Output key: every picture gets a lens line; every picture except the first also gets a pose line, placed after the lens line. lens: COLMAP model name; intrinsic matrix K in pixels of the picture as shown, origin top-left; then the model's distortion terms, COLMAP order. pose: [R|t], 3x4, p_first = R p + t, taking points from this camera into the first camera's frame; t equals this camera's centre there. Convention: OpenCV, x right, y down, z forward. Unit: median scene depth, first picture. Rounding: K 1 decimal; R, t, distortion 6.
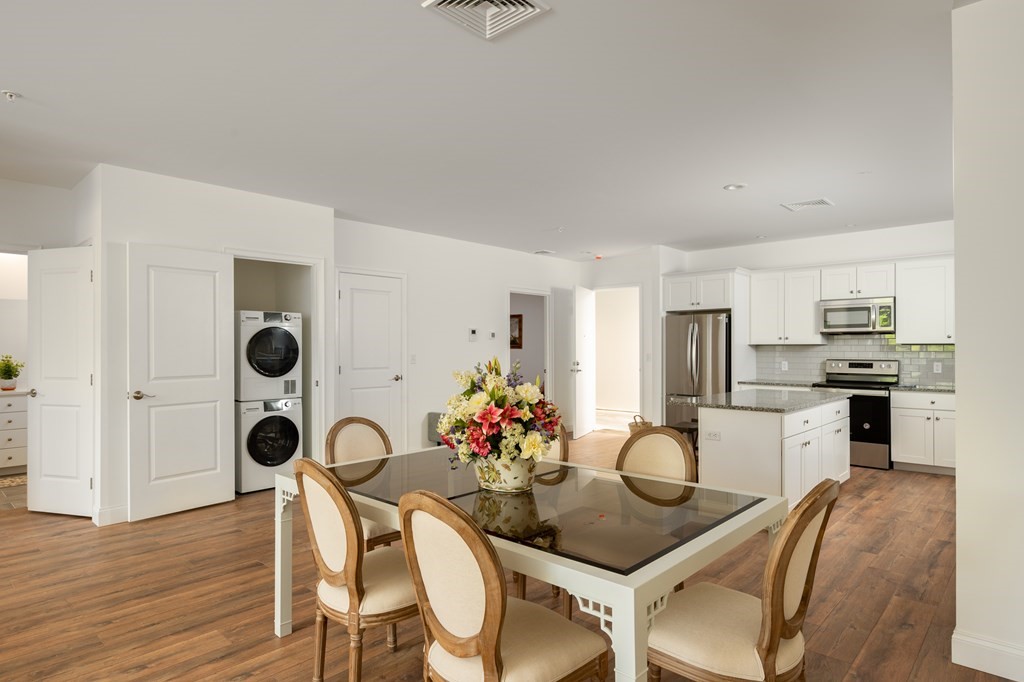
lens RADIAL K [[582.4, 0, 513.3], [0, 582.4, 339.8], [0, 0, 1]] dist [0.021397, -0.000106]
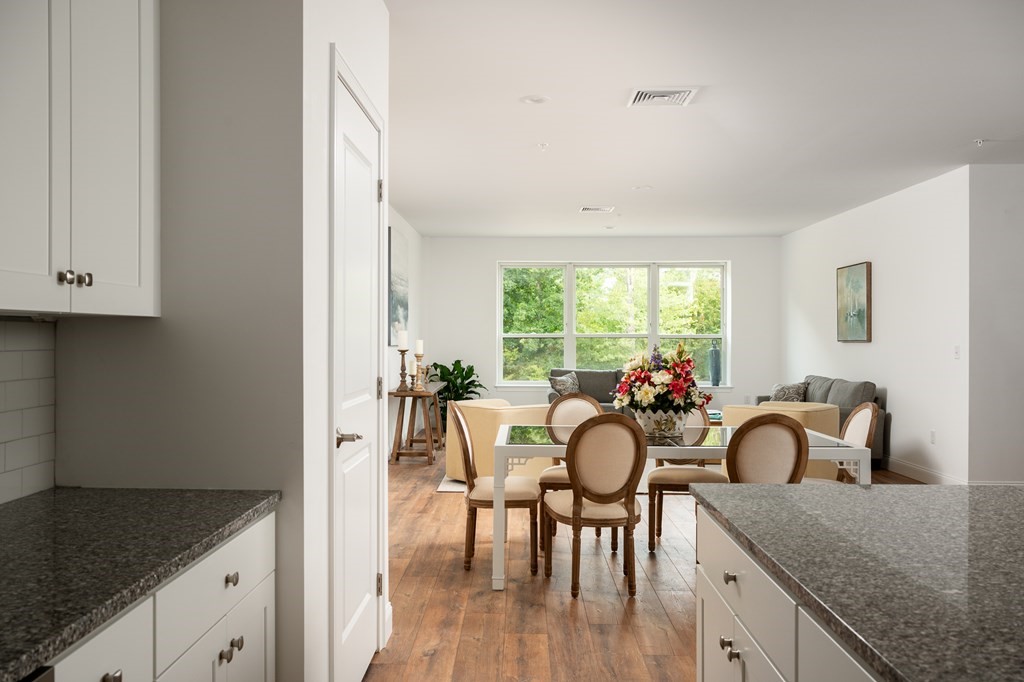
lens RADIAL K [[843.8, 0, 509.4], [0, 843.8, 339.9], [0, 0, 1]] dist [-0.020732, 0.011950]
pose [[-0.749211, 0.002376, -0.662327, 0.710246], [0.007805, 0.999956, -0.005241, 0.016005], [0.662285, -0.009096, -0.749196, 1.021631]]
